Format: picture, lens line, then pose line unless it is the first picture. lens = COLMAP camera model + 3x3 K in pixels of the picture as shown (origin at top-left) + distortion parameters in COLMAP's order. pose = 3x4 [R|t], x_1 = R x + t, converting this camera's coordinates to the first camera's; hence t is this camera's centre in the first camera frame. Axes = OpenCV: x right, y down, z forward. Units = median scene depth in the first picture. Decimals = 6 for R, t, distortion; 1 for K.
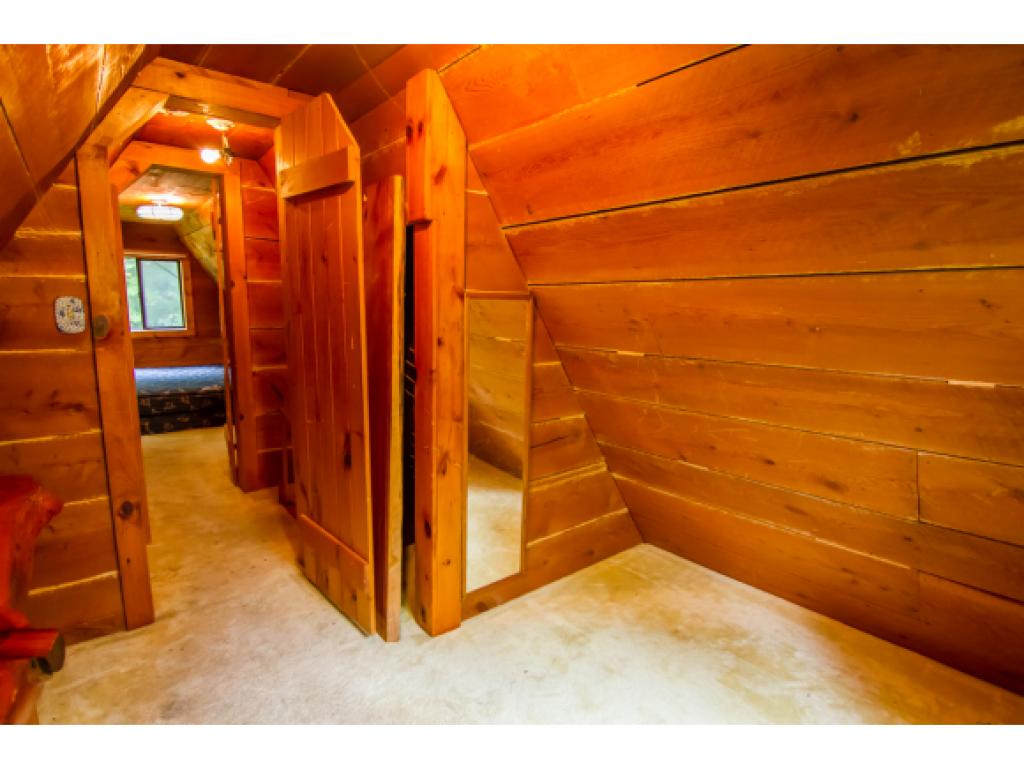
lens RADIAL K [[522.9, 0, 512.0], [0, 522.9, 384.5], [0, 0, 1]] dist [-0.014446, -0.002658]
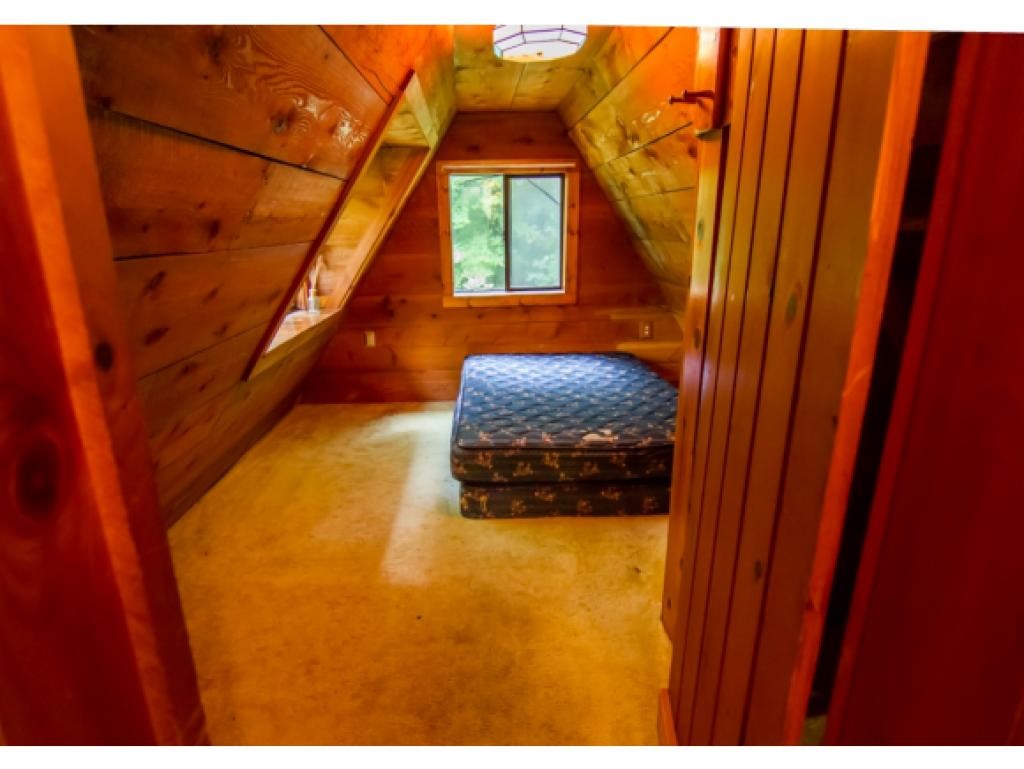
lens RADIAL K [[522.9, 0, 512.0], [0, 522.9, 384.5], [0, 0, 1]] dist [-0.014446, -0.002658]
pose [[0.798745, 0.151660, -0.582242, -0.315499], [-0.075415, 0.985314, 0.153193, -0.092585], [0.596924, -0.078452, 0.798453, 0.486294]]
